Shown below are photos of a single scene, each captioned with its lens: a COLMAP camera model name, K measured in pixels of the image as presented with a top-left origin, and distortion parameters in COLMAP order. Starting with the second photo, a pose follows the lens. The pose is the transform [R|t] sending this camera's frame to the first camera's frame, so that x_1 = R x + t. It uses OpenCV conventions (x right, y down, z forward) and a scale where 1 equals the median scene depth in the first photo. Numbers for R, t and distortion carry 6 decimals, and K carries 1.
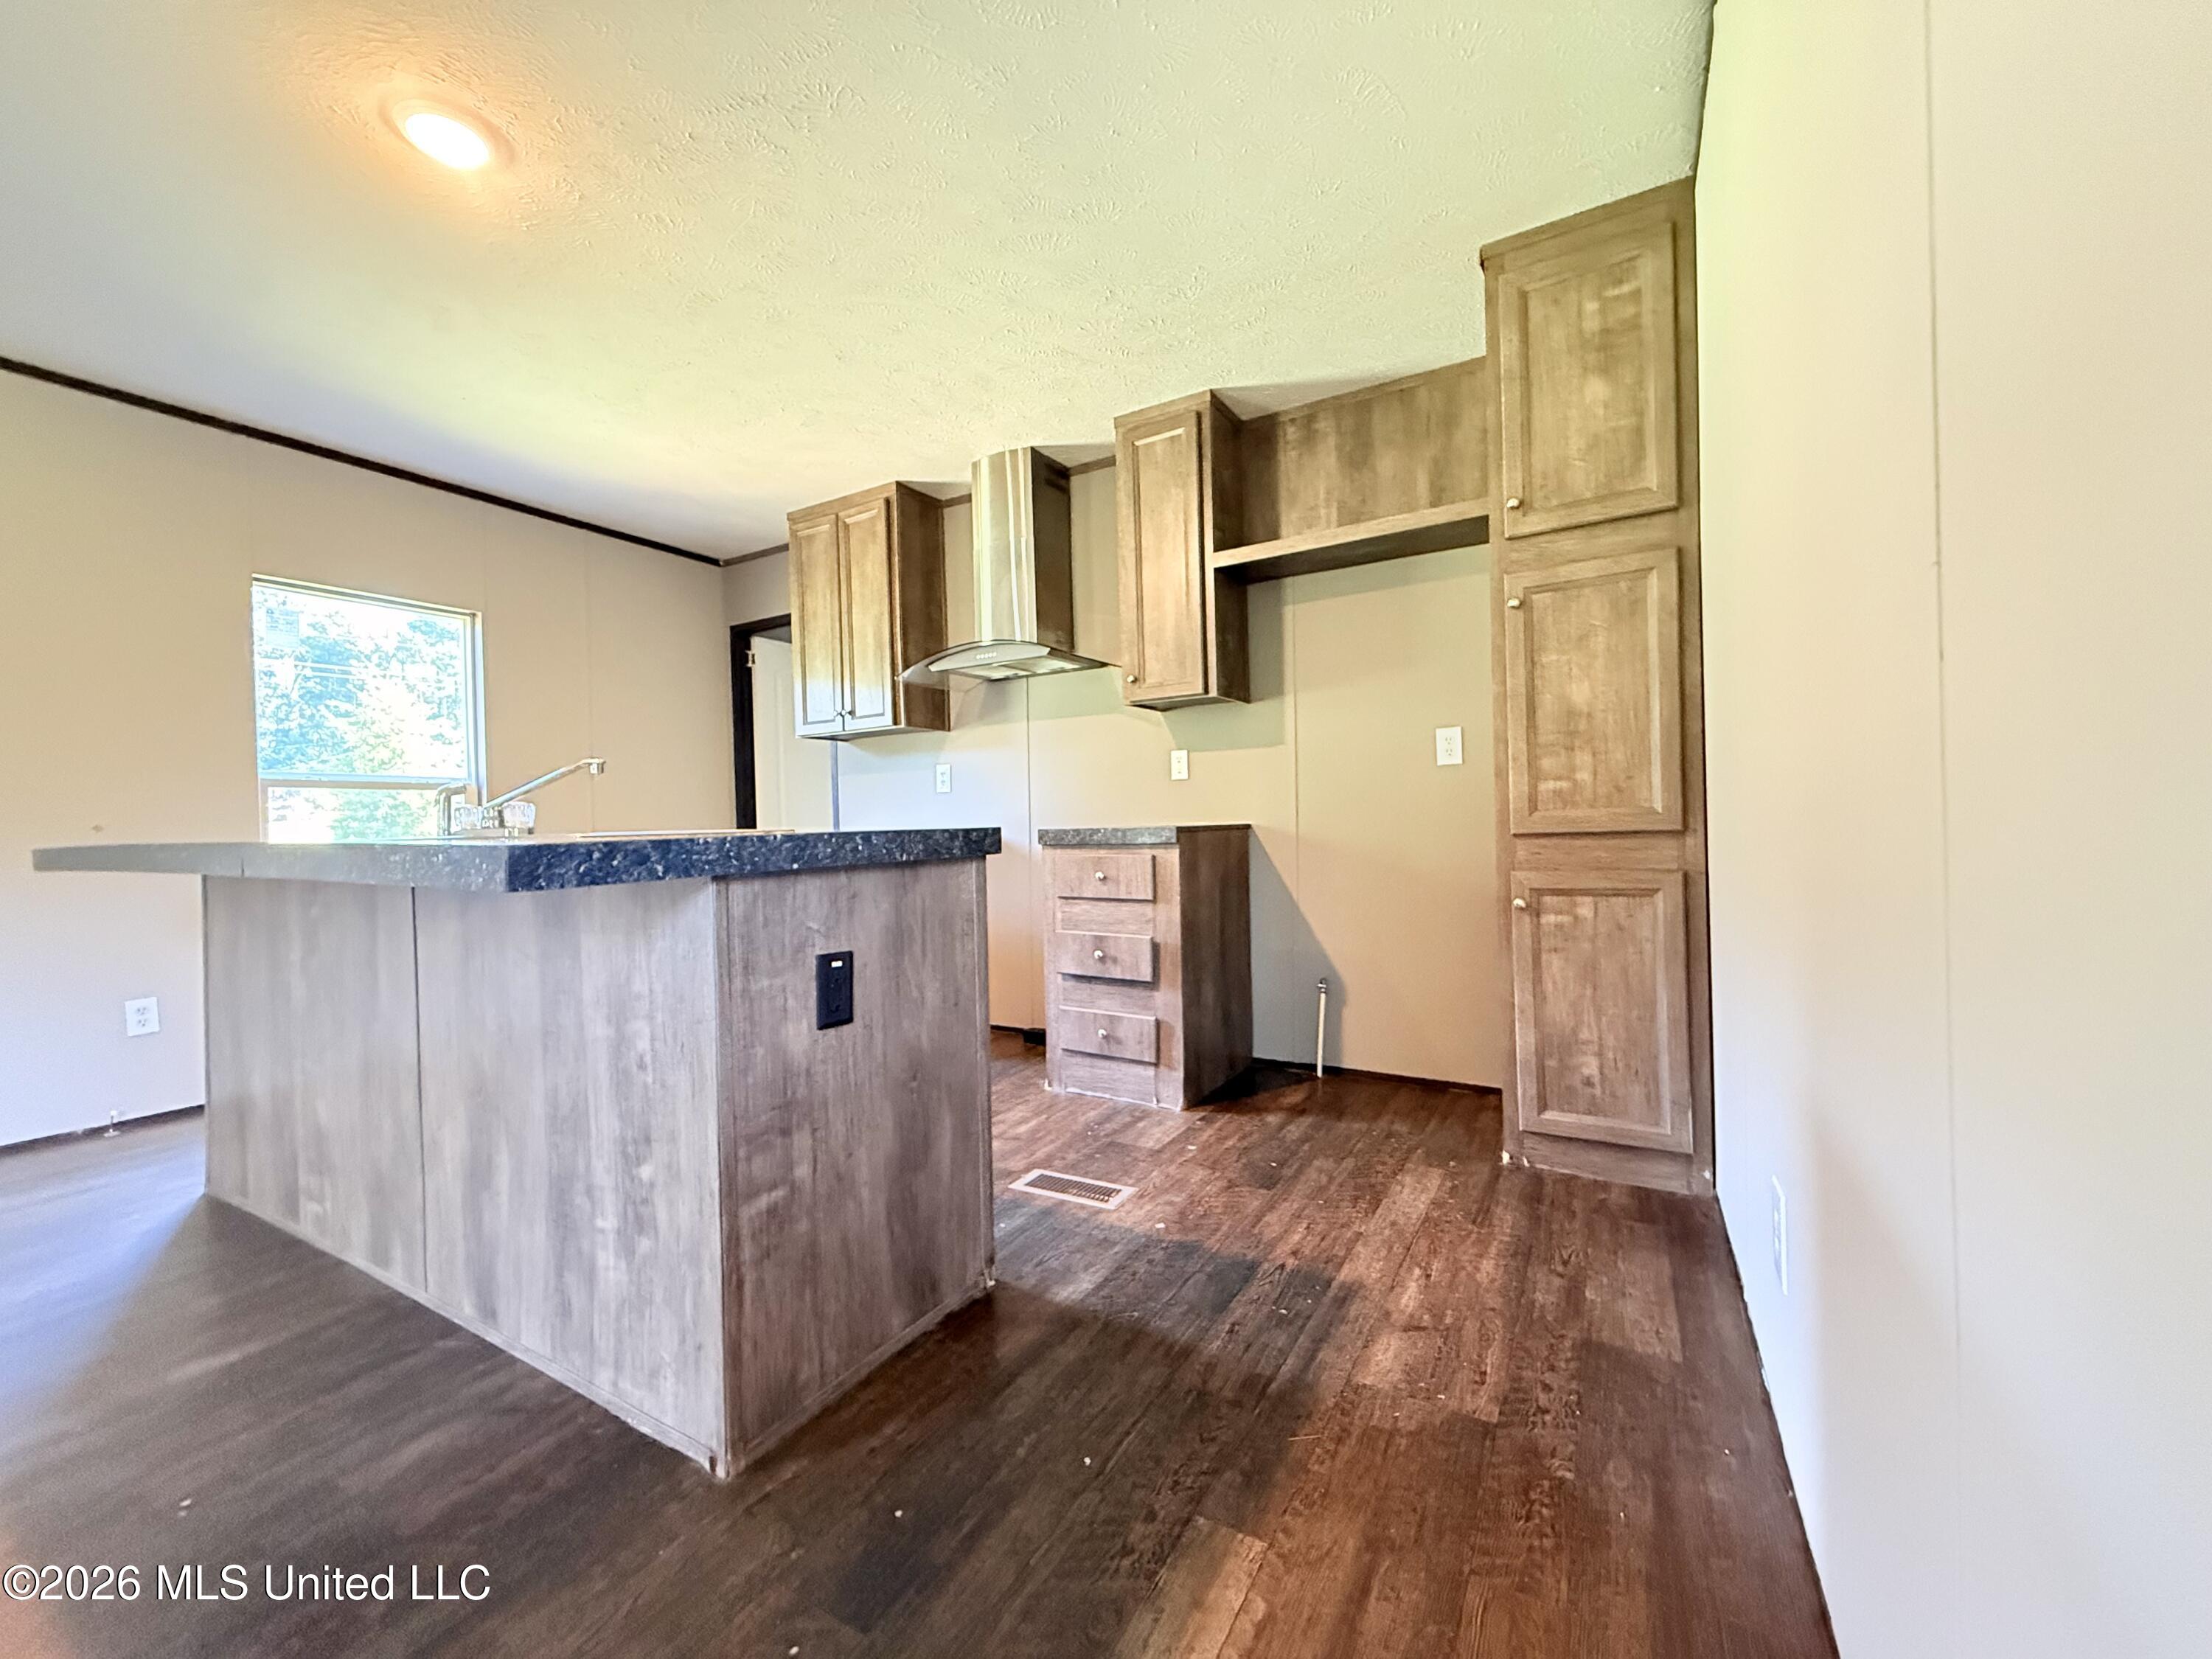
lens RADIAL K [[882.0, 0, 1102.6], [0, 882.0, 822.5], [0, 0, 1]] dist [0.006011, 0.001137]
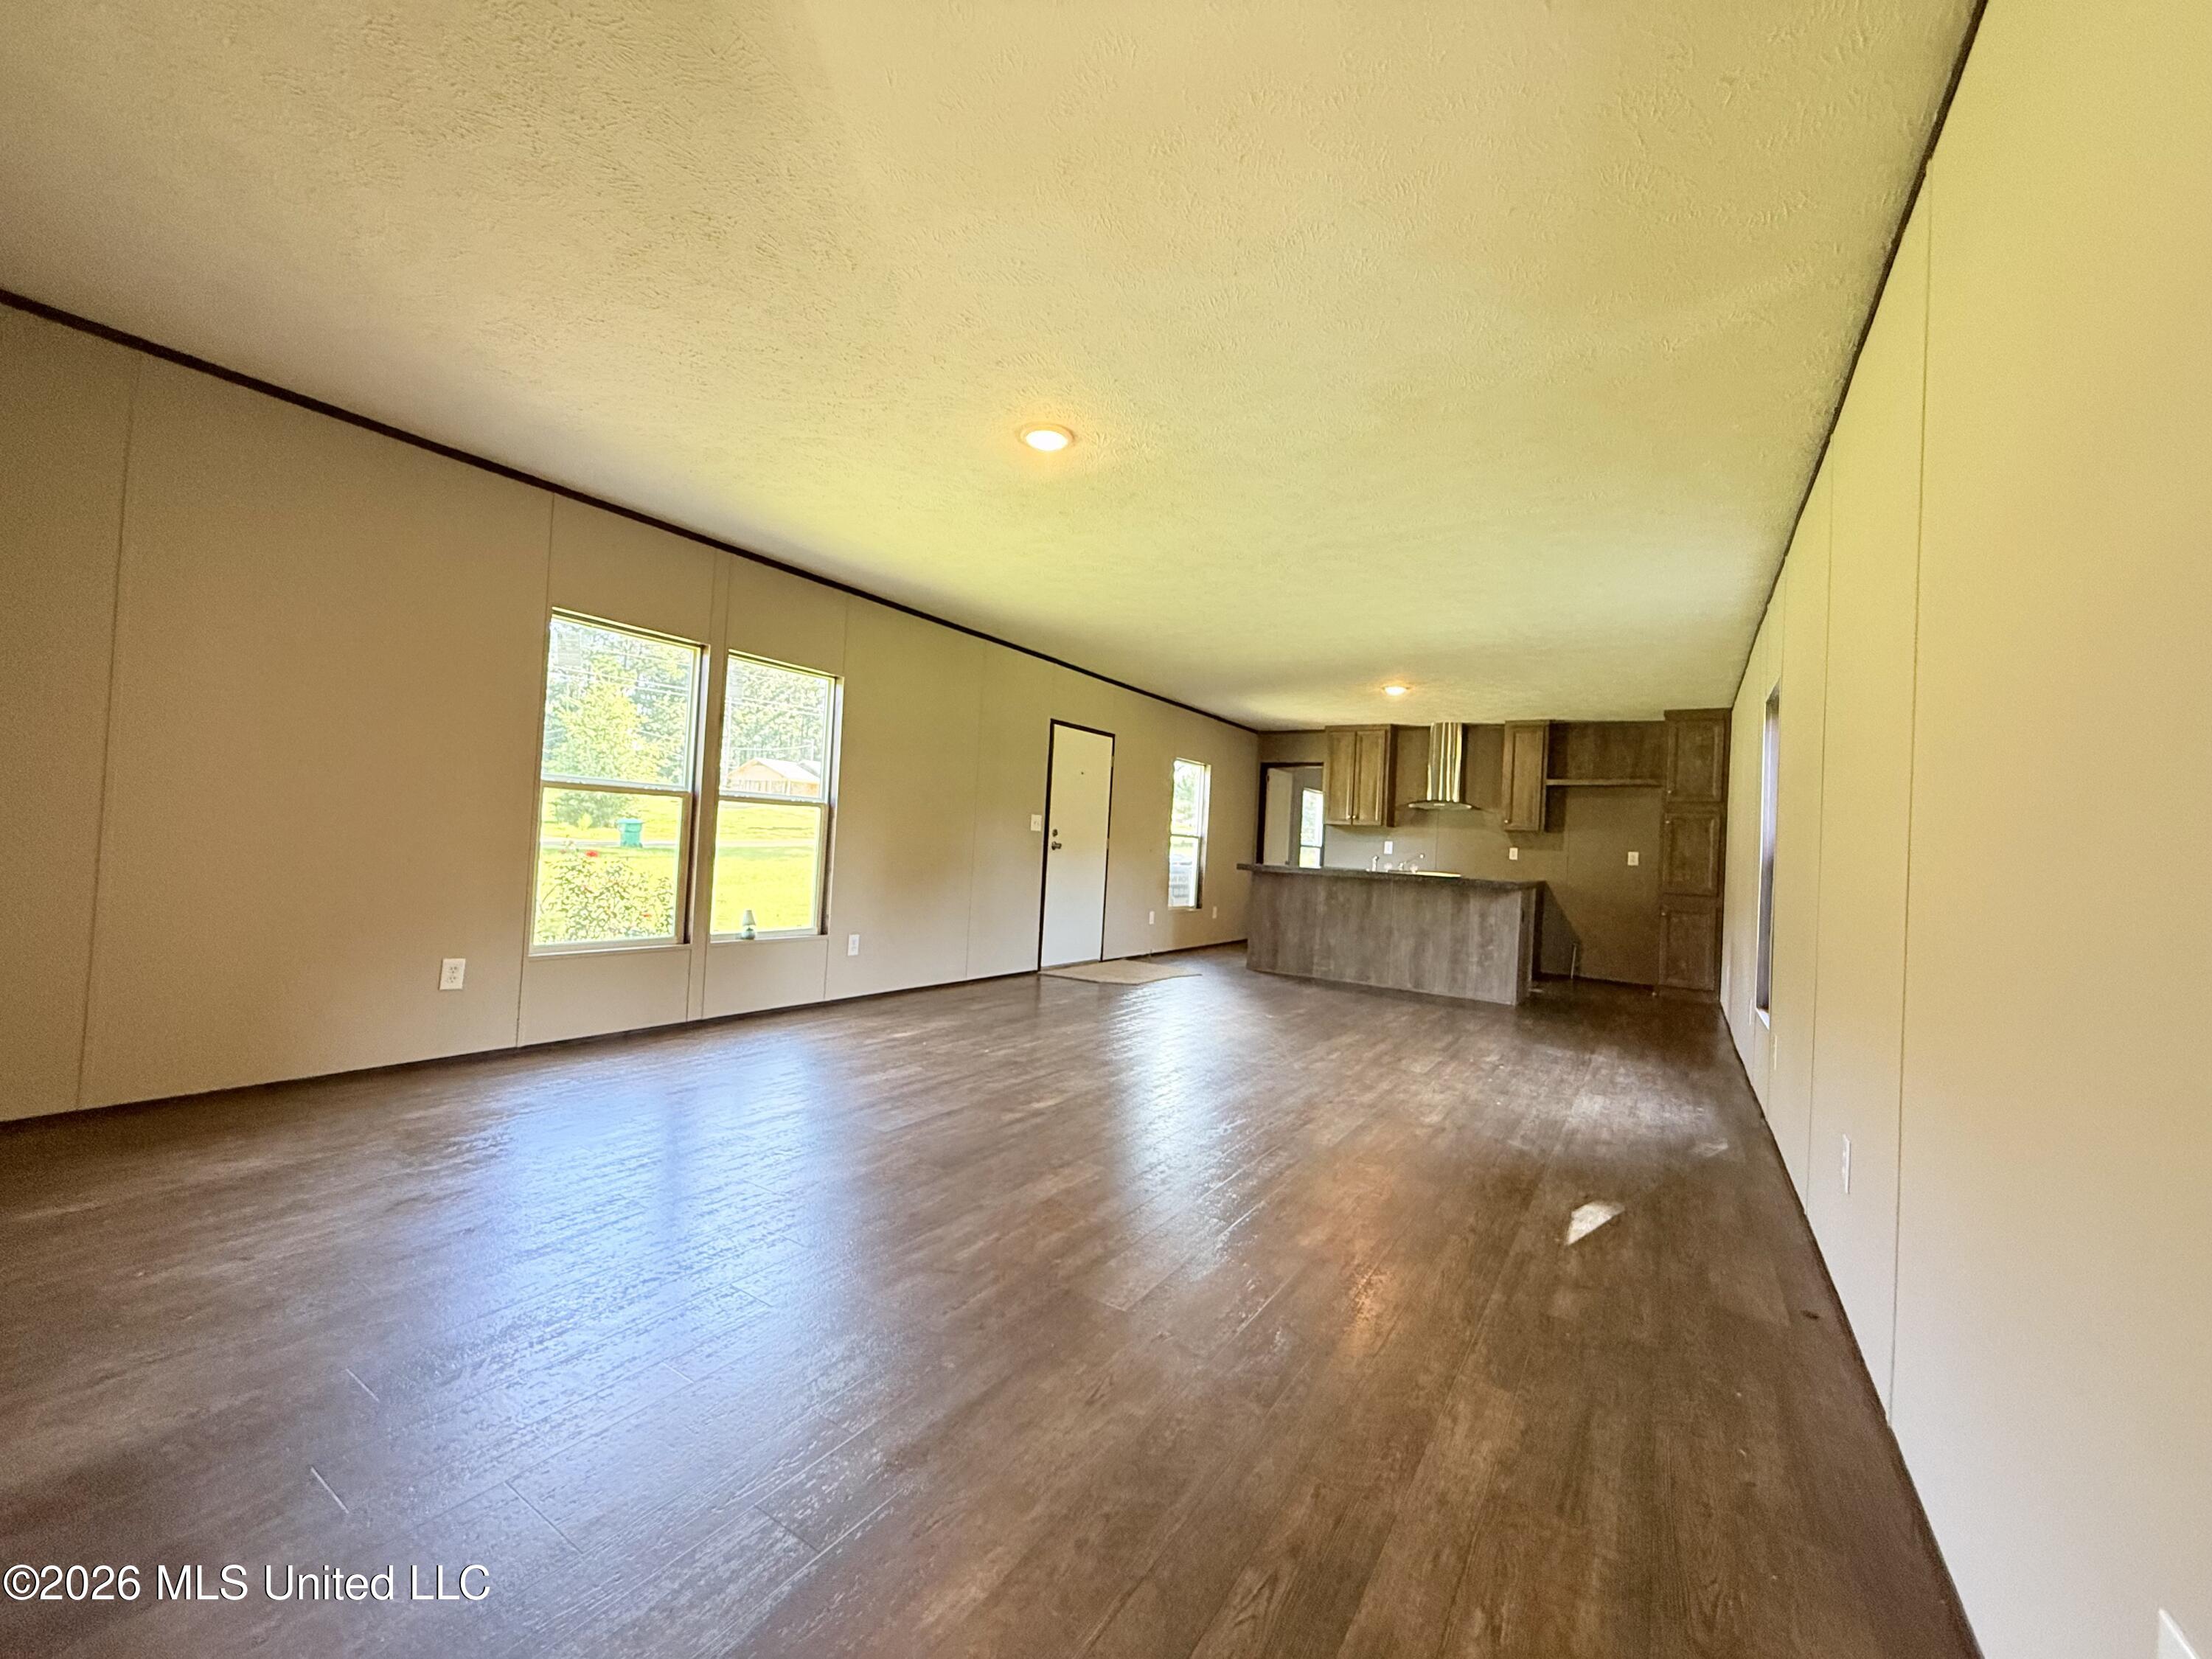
lens RADIAL K [[882.0, 0, 1113.1], [0, 882.0, 823.3], [0, 0, 1]] dist [0.006011, 0.001137]
pose [[0.996247, 0.077537, -0.038481, -1.489795], [-0.078483, 0.996634, -0.023695, -0.005773], [0.036515, 0.026626, 0.998978, -2.397011]]
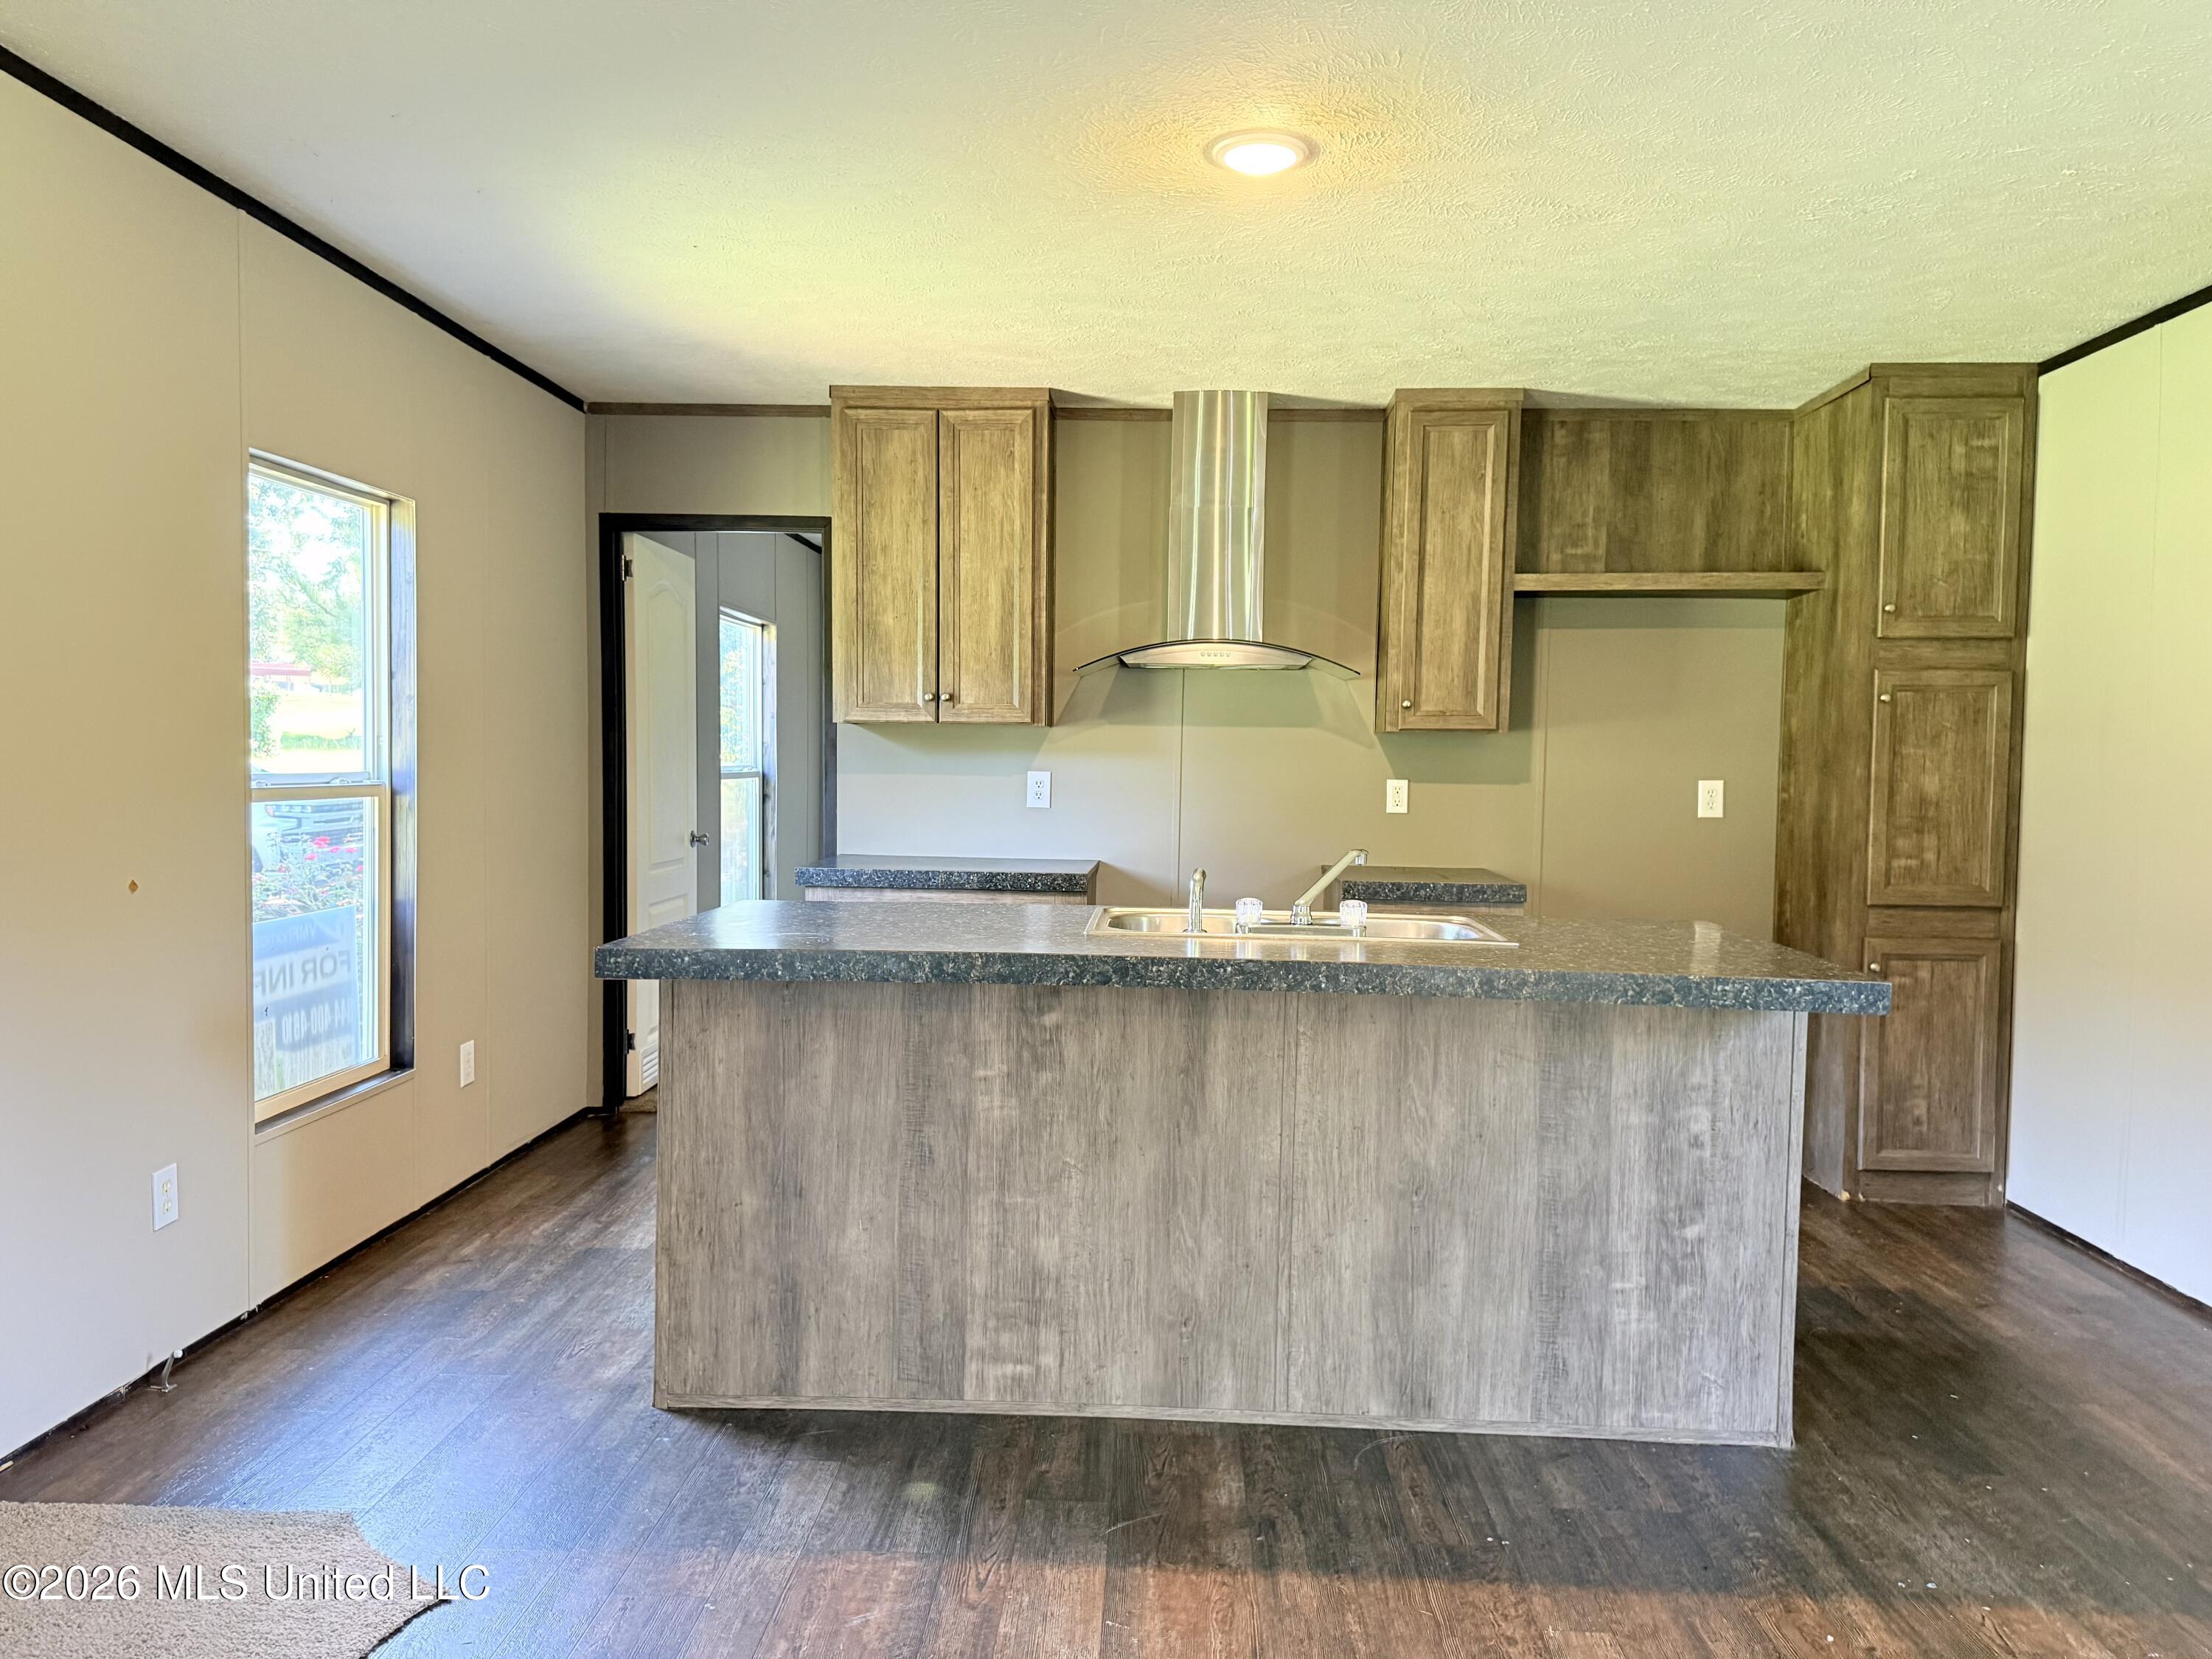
lens RADIAL K [[1576.7, 0, 1095.5], [0, 1576.7, 817.0], [0, 0, 1]] dist [0.025408, -0.020755]
pose [[0.881992, 0.019202, 0.470873, -1.380793], [-0.037029, 0.998904, 0.028624, -0.122581], [-0.469807, -0.042682, 0.881737, -0.304277]]
